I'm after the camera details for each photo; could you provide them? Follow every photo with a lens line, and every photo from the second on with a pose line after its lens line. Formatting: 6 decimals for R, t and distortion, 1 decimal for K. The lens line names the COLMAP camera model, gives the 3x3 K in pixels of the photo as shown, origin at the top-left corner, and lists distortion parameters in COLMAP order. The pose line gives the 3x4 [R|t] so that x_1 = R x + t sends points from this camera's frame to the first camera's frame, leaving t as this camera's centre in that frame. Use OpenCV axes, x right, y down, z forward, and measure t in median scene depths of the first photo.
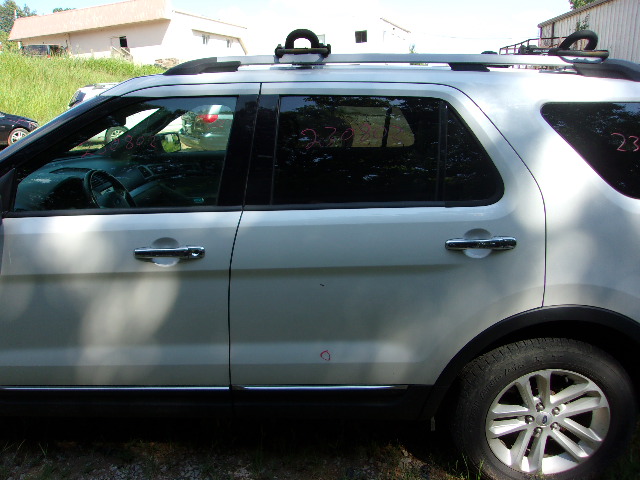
lens RADIAL K [[506.5, 0, 318.9], [0, 506.5, 238.4], [0, 0, 1]] dist [-0.001544, 0.022520]
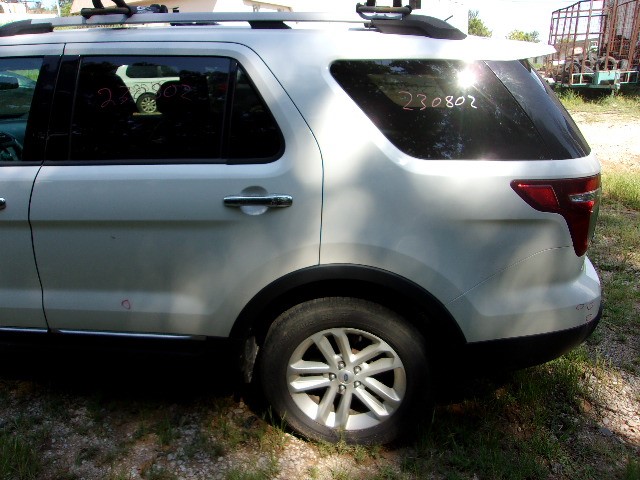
lens RADIAL K [[506.5, 0, 317.6], [0, 506.5, 239.8], [0, 0, 1]] dist [-0.001544, 0.022520]
pose [[0.992617, 0.028052, -0.118002, 0.537153], [-0.021824, 0.998316, 0.053749, 0.030234], [0.119311, -0.050777, 0.991558, 0.000578]]
